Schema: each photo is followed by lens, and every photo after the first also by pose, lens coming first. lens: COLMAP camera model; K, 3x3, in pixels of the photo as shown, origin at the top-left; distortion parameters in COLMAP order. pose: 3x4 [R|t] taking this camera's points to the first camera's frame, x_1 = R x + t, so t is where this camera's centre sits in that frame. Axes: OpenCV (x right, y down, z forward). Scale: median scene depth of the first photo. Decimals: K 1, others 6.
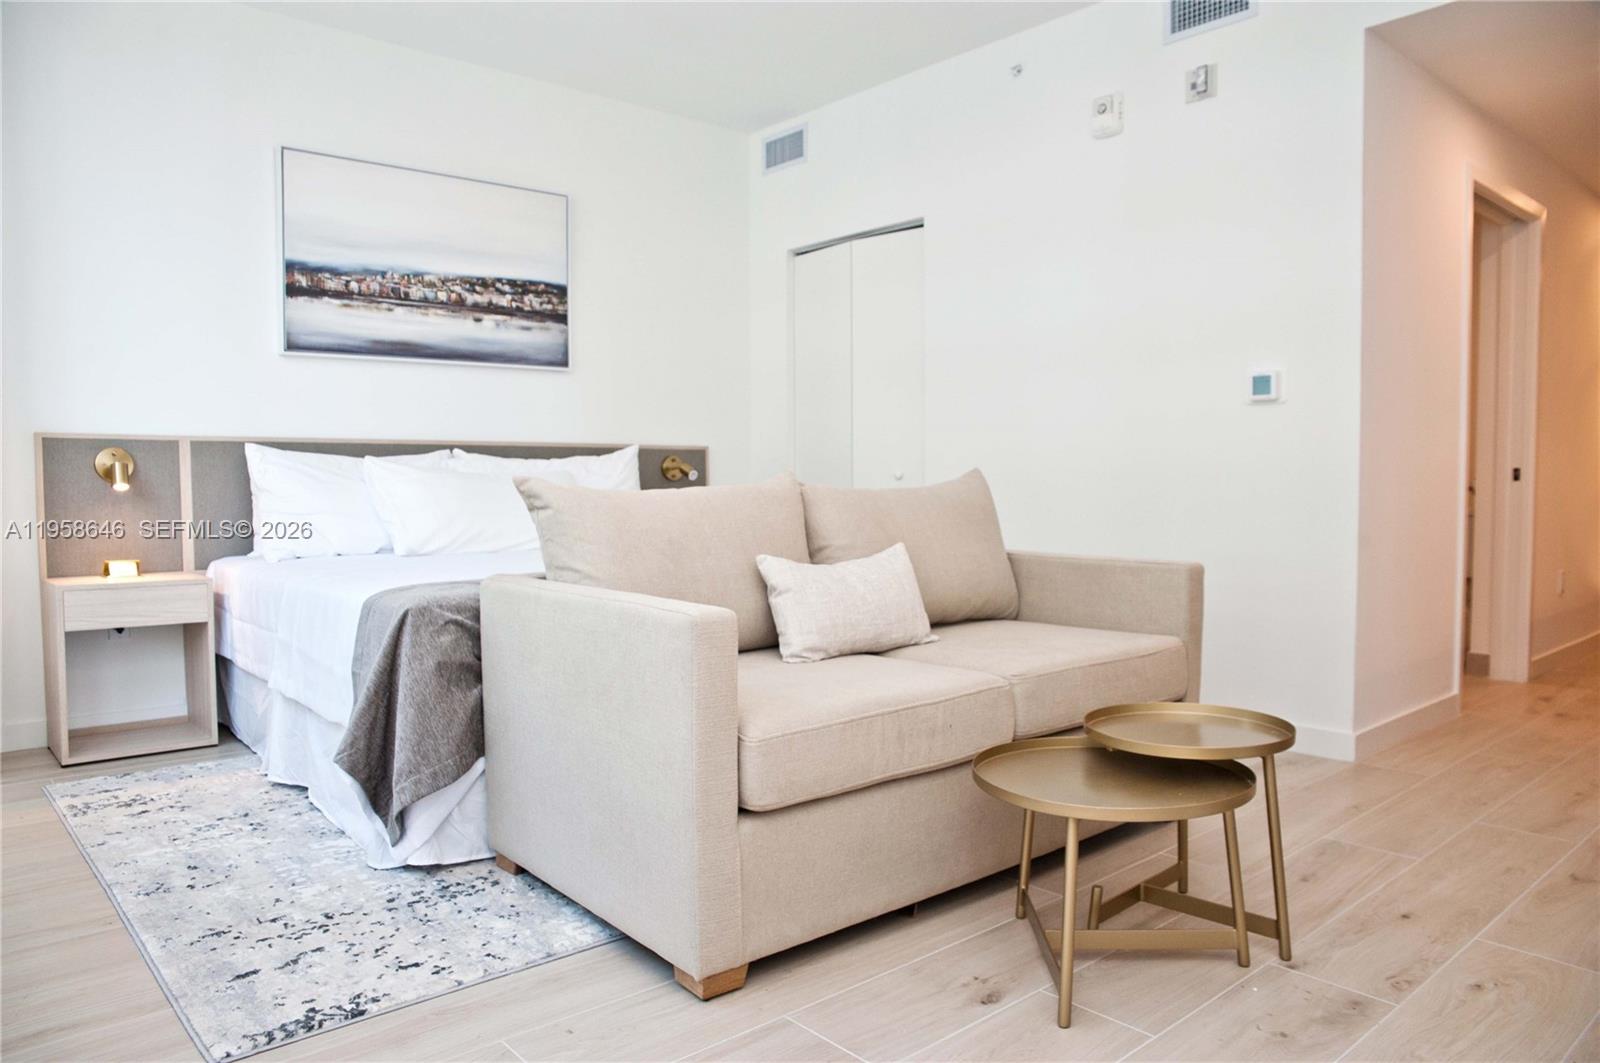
lens RADIAL K [[1080.0, 0, 798.2], [0, 1080.0, 543.4], [0, 0, 1]] dist [-0.120730, 0.091926]
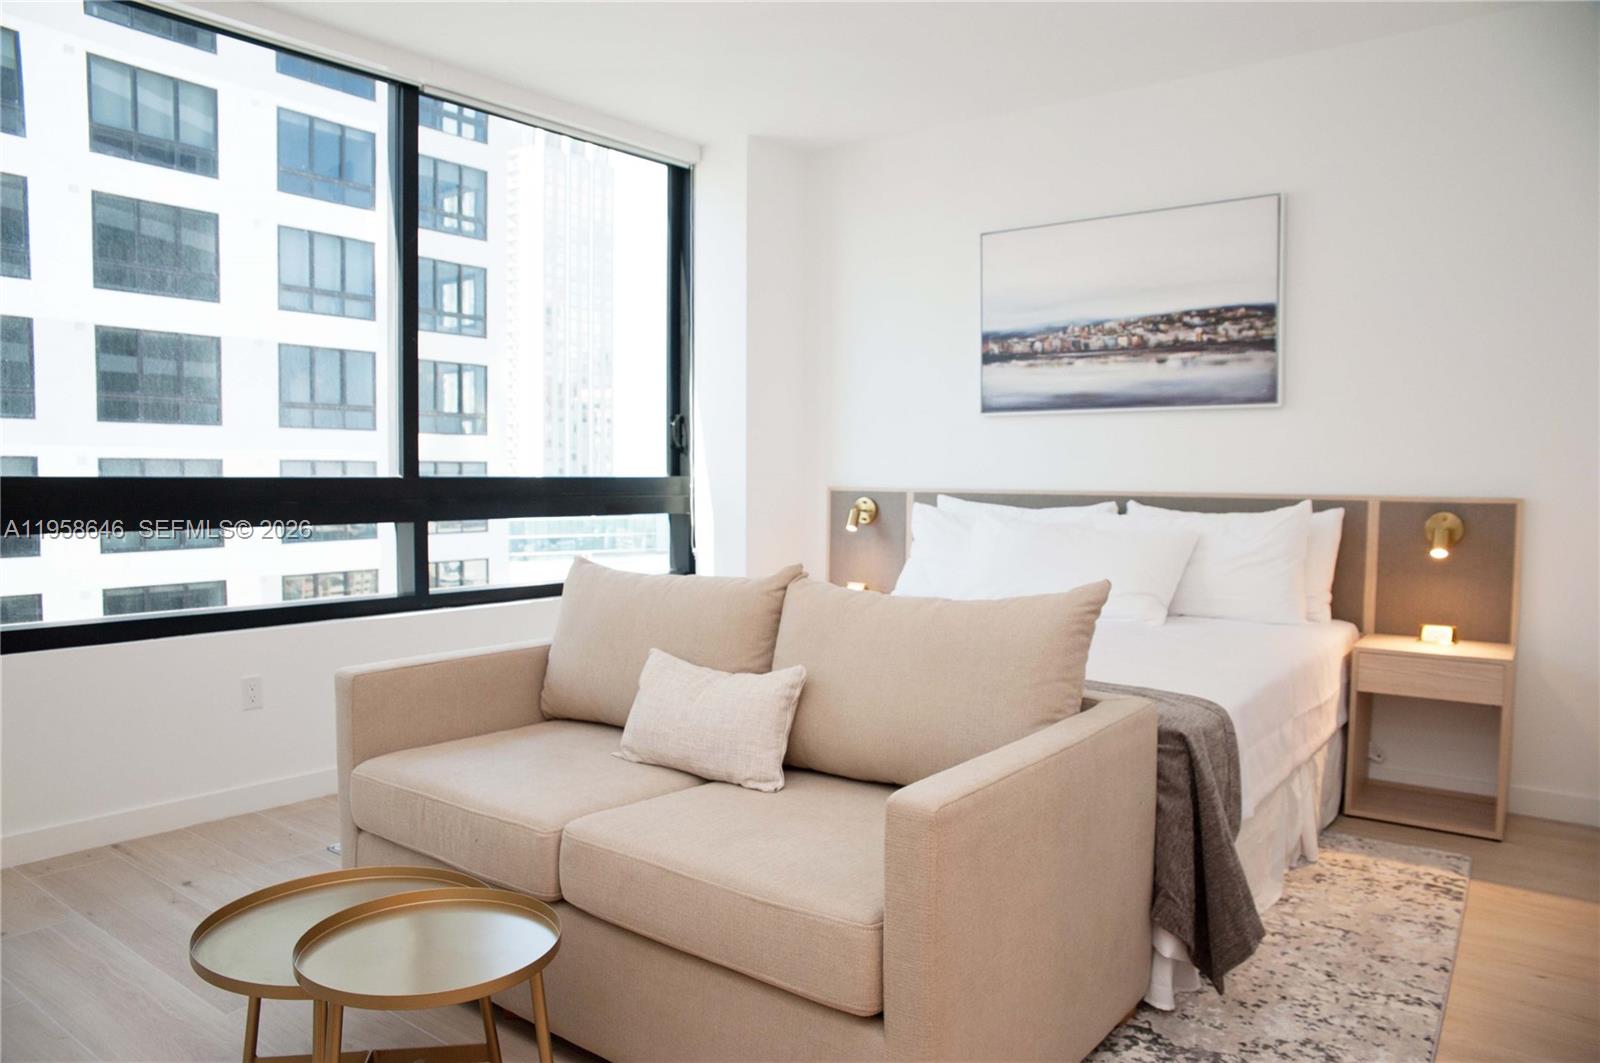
lens RADIAL K [[1080.0, 0, 798.2], [0, 1080.0, 543.4], [0, 0, 1]] dist [-0.120730, 0.091926]
pose [[0.208035, 0.066766, -0.975840, 0.570513], [-0.060535, 0.996634, 0.055283, -0.088702], [0.976246, 0.047571, 0.211376, 0.531772]]
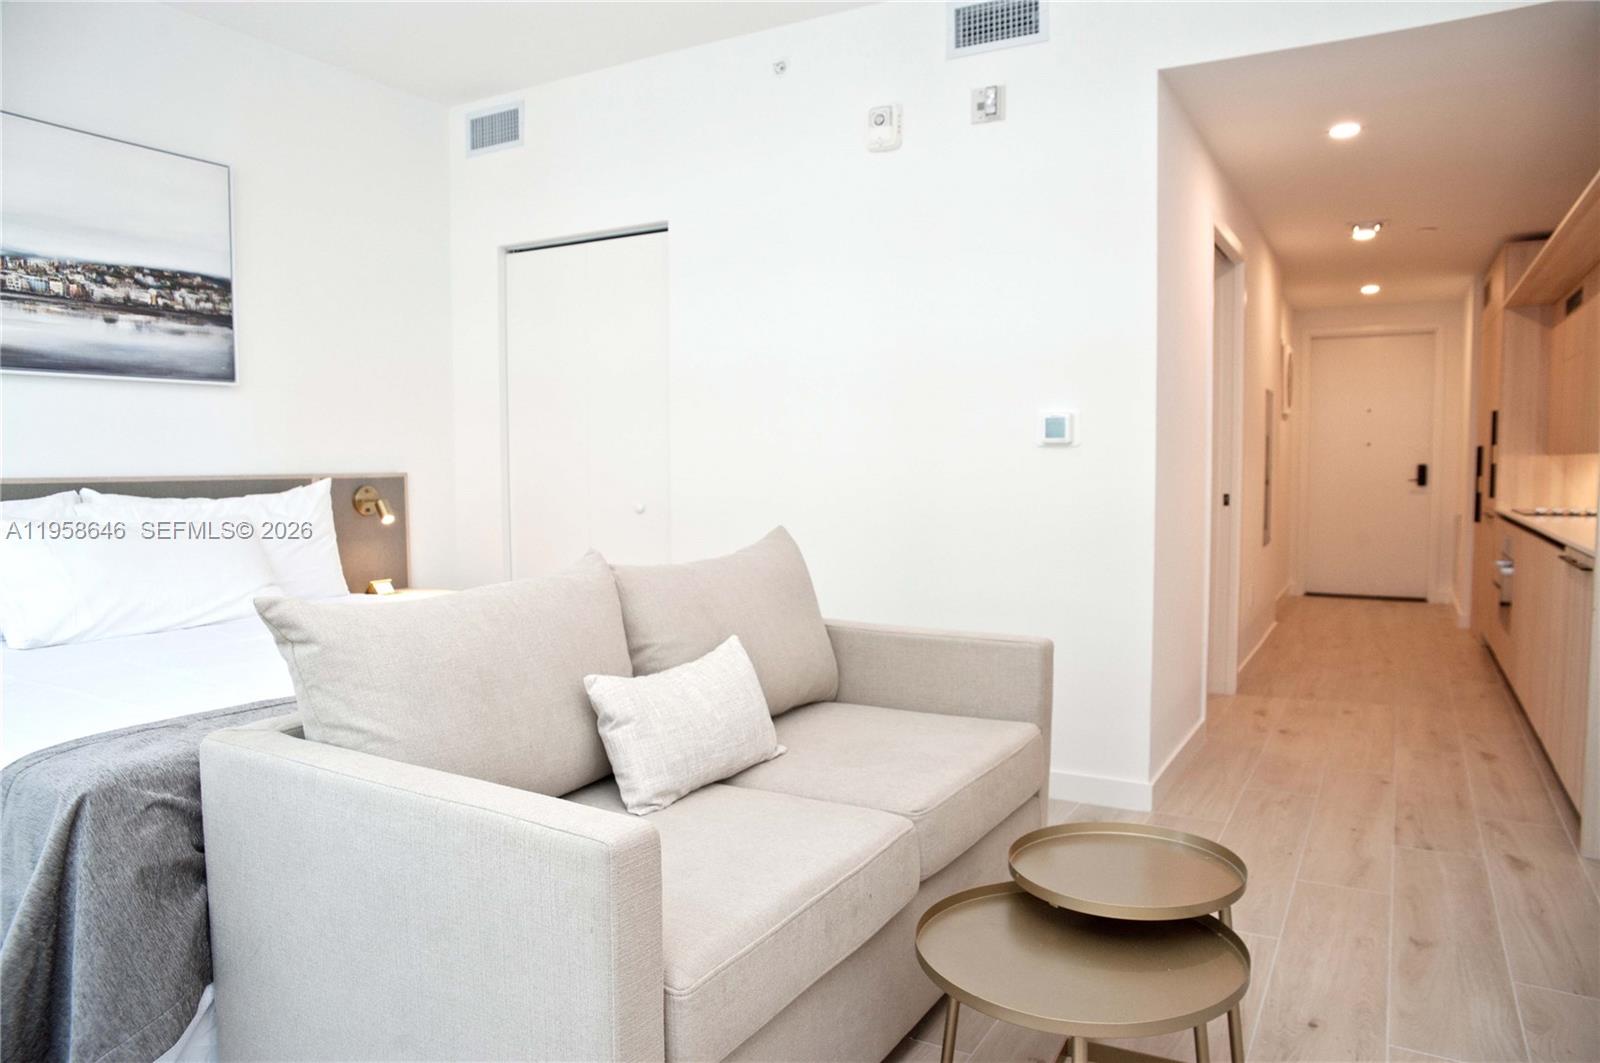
lens RADIAL K [[1080.0, 0, 798.2], [0, 1080.0, 543.4], [0, 0, 1]] dist [-0.120730, 0.091926]
pose [[0.945426, -0.024627, 0.324904, -0.082239], [0.019038, 0.999611, 0.020370, -0.056750], [-0.325280, -0.013073, 0.945528, 0.127580]]
